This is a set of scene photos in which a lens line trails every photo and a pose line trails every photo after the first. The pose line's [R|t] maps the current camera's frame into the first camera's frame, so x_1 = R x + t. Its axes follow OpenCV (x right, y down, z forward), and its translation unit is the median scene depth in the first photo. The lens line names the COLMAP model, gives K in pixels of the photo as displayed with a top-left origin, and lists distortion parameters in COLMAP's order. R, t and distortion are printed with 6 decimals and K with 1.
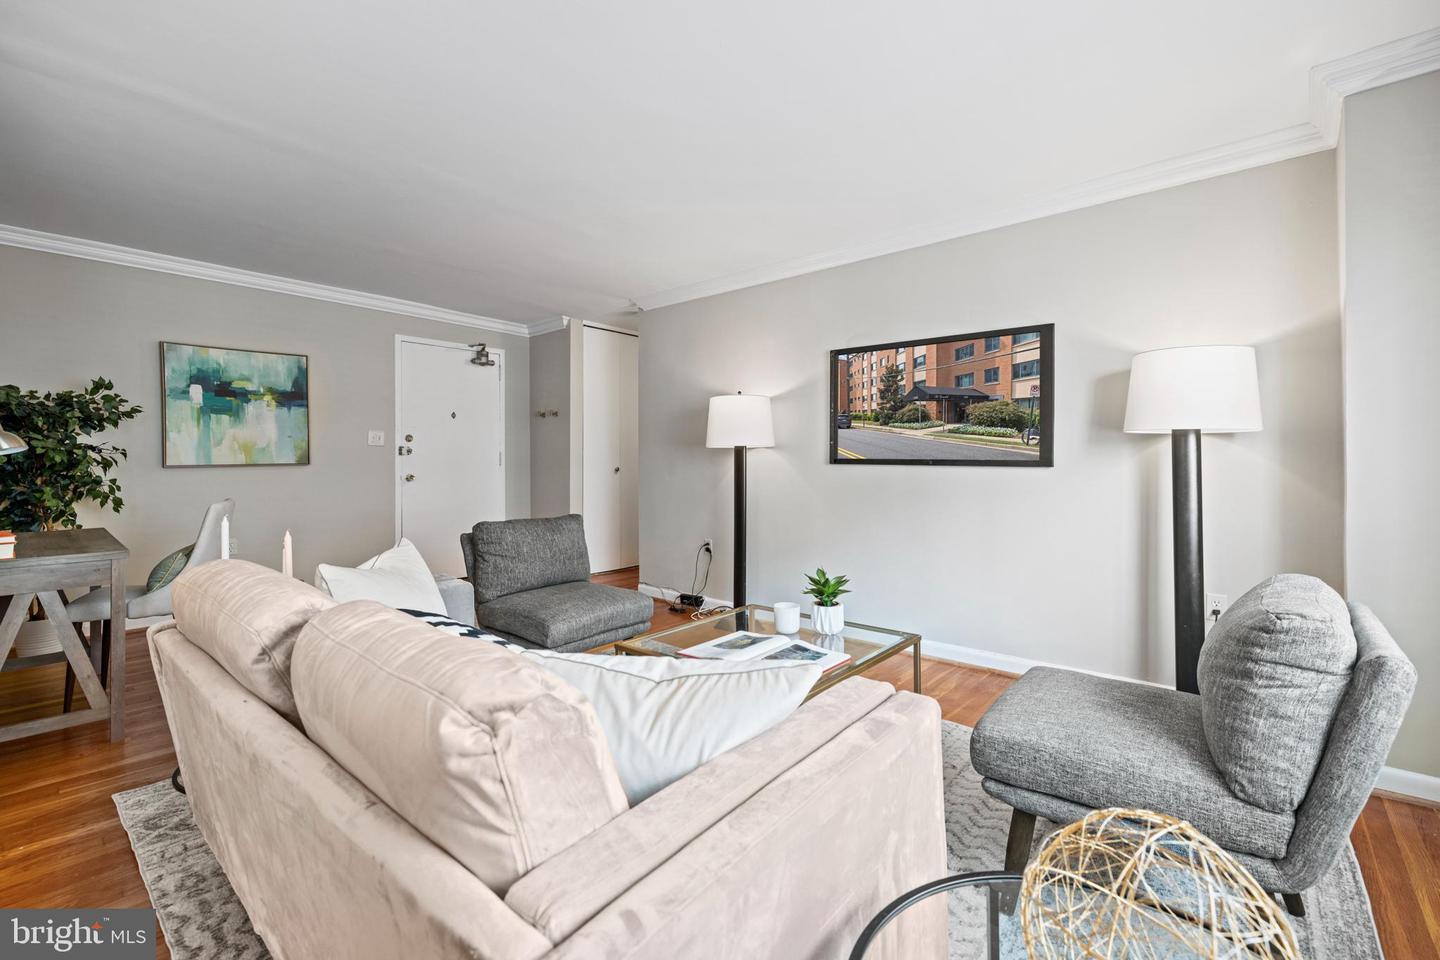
lens RADIAL K [[612.4, 0, 721.0], [0, 612.4, 466.6], [0, 0, 1]] dist [-0.008297, 0.003281]
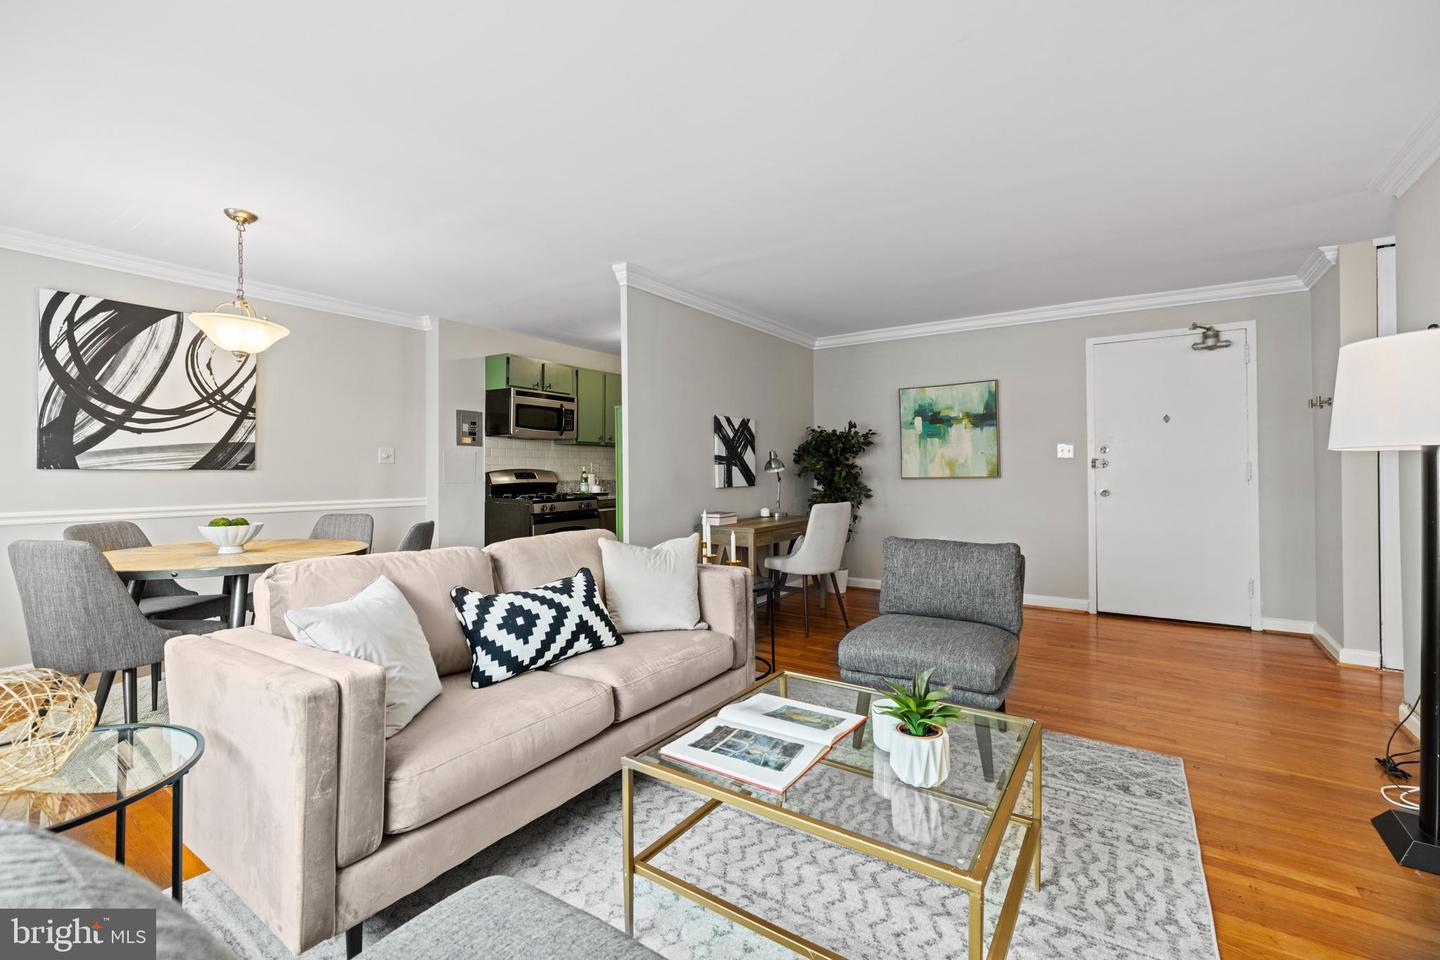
lens RADIAL K [[612.4, 0, 714.9], [0, 612.4, 465.3], [0, 0, 1]] dist [-0.008297, 0.003281]
pose [[0.092147, -0.009170, -0.995703, 0.479996], [-0.007471, 0.999923, -0.009900, -0.013907], [0.995717, 0.008351, 0.092072, 0.490242]]
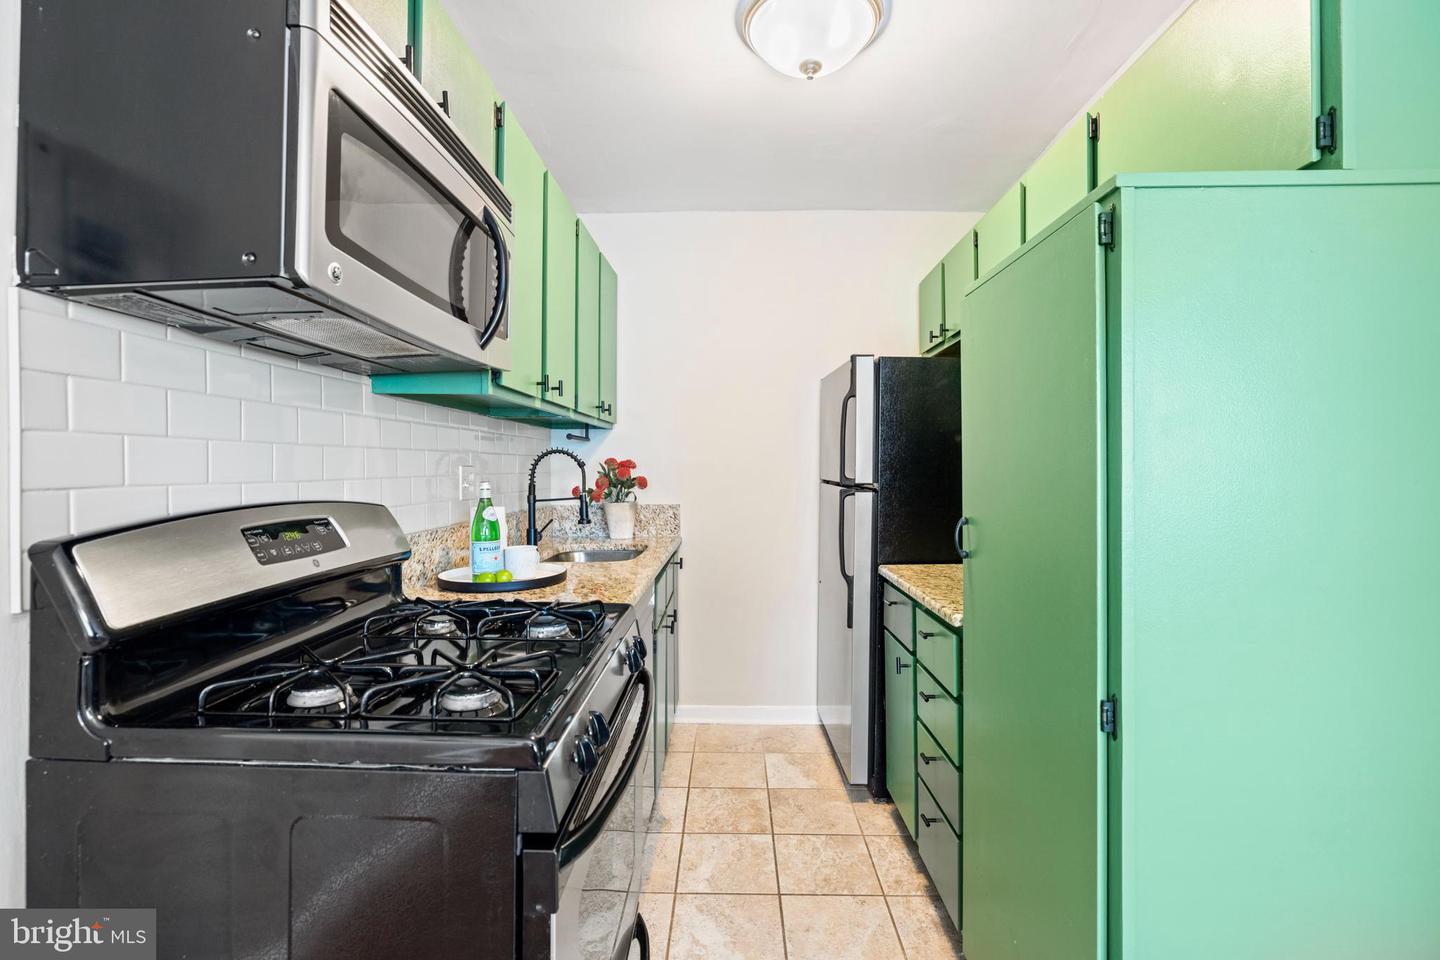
lens RADIAL K [[655.7, 0, 723.9], [0, 655.7, 470.4], [0, 0, 1]] dist [-0.004479, 0.001428]
pose [[0.631829, 0.008044, -0.775066, -0.756751], [-0.012202, 0.999925, 0.000431, -0.035512], [0.775012, 0.009185, 0.631880, 0.107193]]
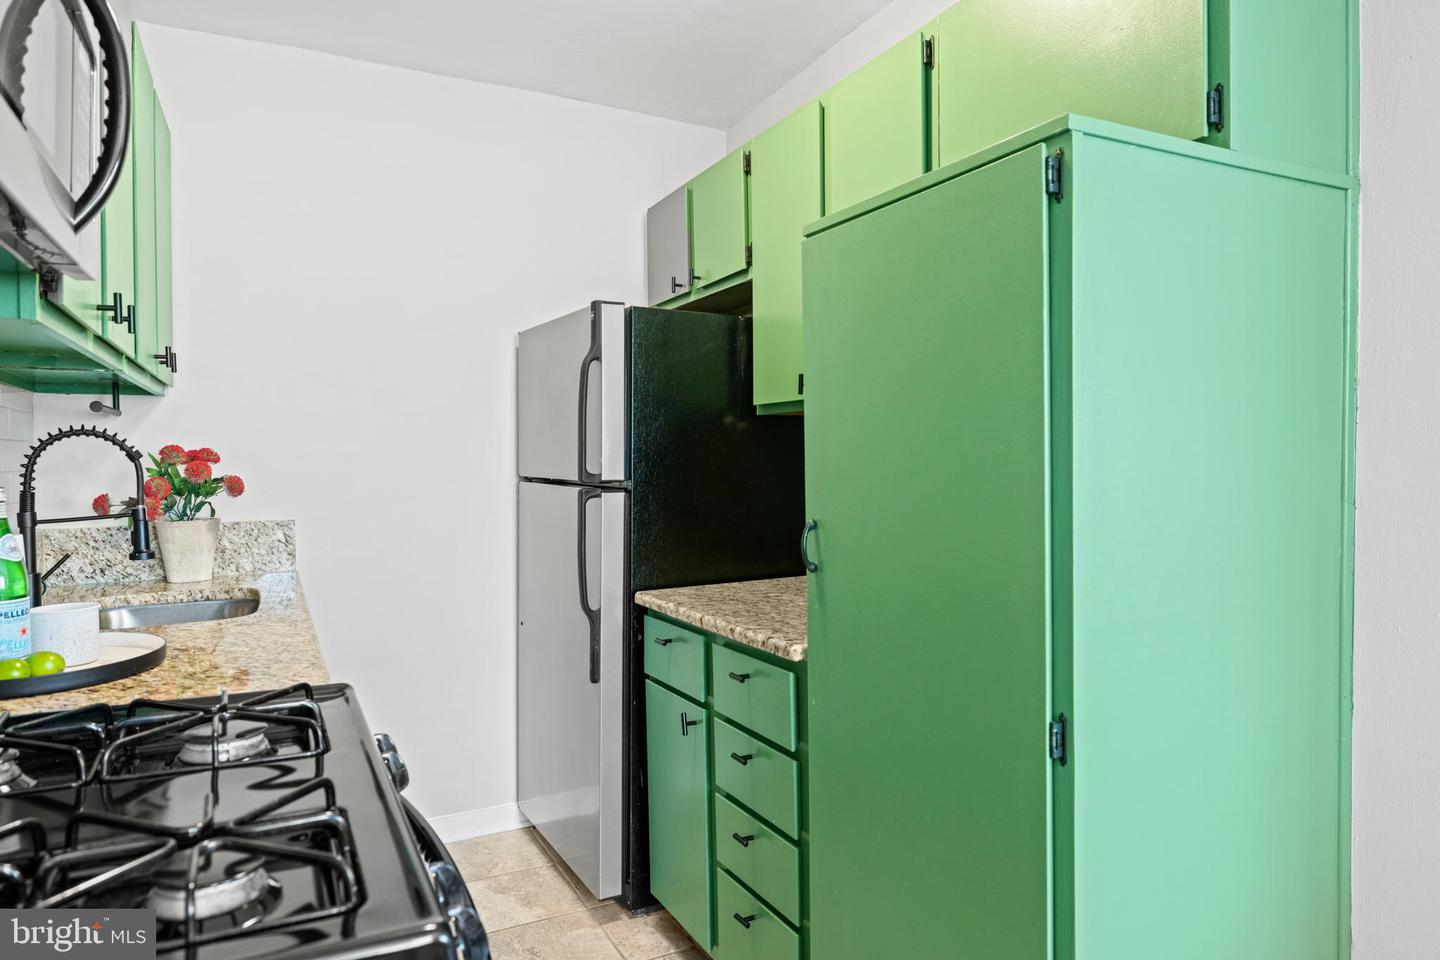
lens RADIAL K [[905.6, 0, 724.9], [0, 905.6, 473.3], [0, 0, 1]] dist [-0.001093, 0.004094]
pose [[0.925219, 0.004273, -0.379409, -0.852609], [-0.002398, 0.999982, 0.005416, -0.032778], [0.379426, -0.004102, 0.925213, 0.057094]]
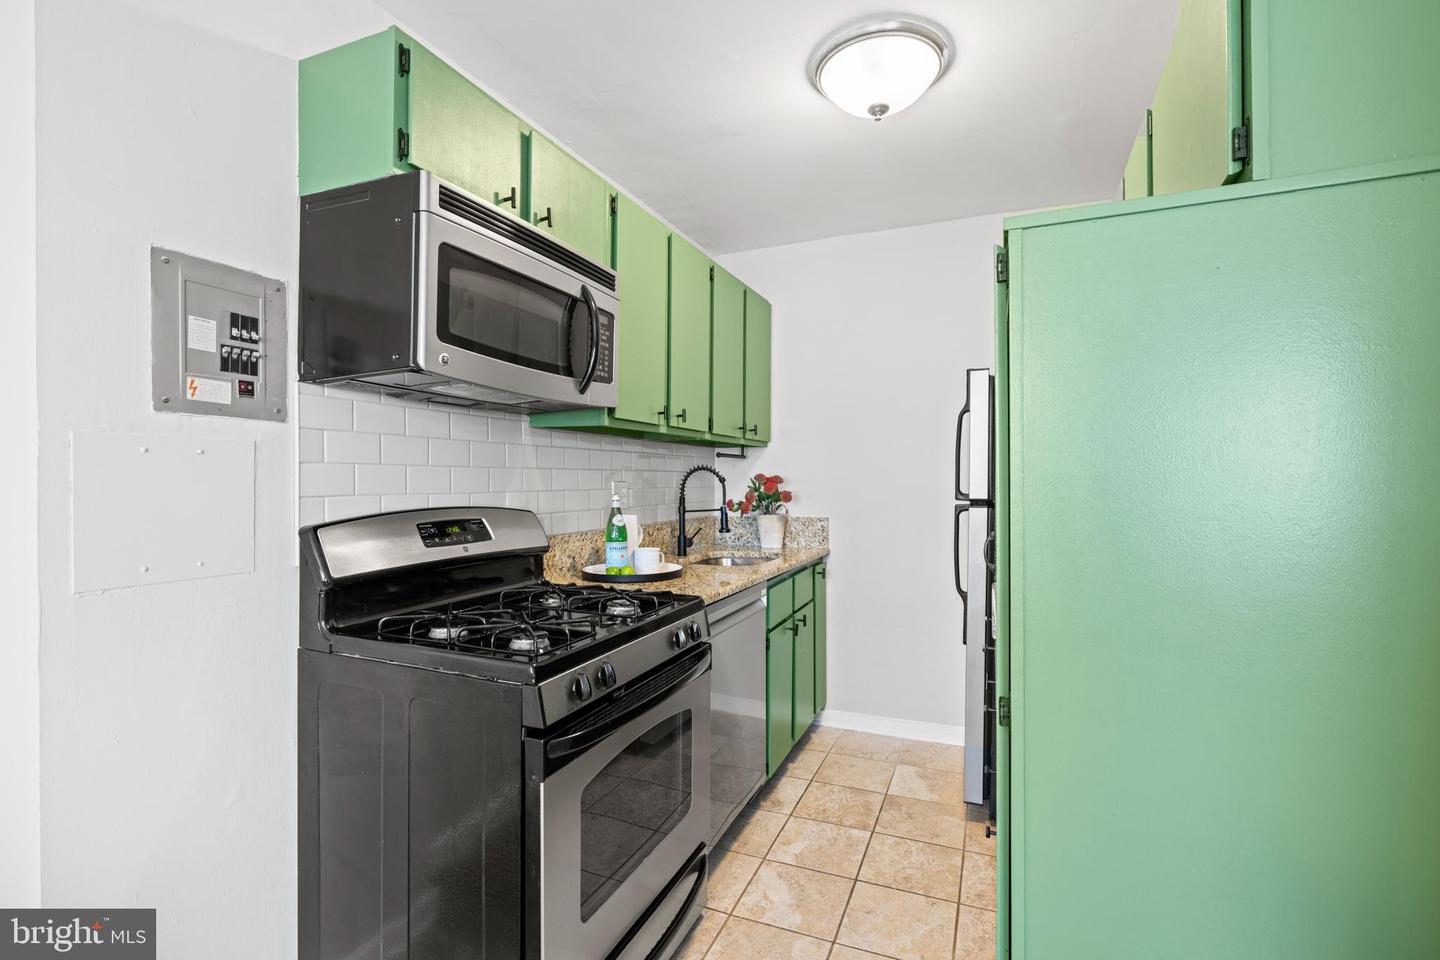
lens RADIAL K [[684.3, 0, 719.2], [0, 684.3, 482.9], [0, 0, 1]] dist [-0.004315, 0.000835]
pose [[0.293801, 0.006519, -0.955844, -0.607865], [-0.012338, 0.999919, 0.003027, -0.038615], [0.955787, 0.010904, 0.293857, 0.185835]]
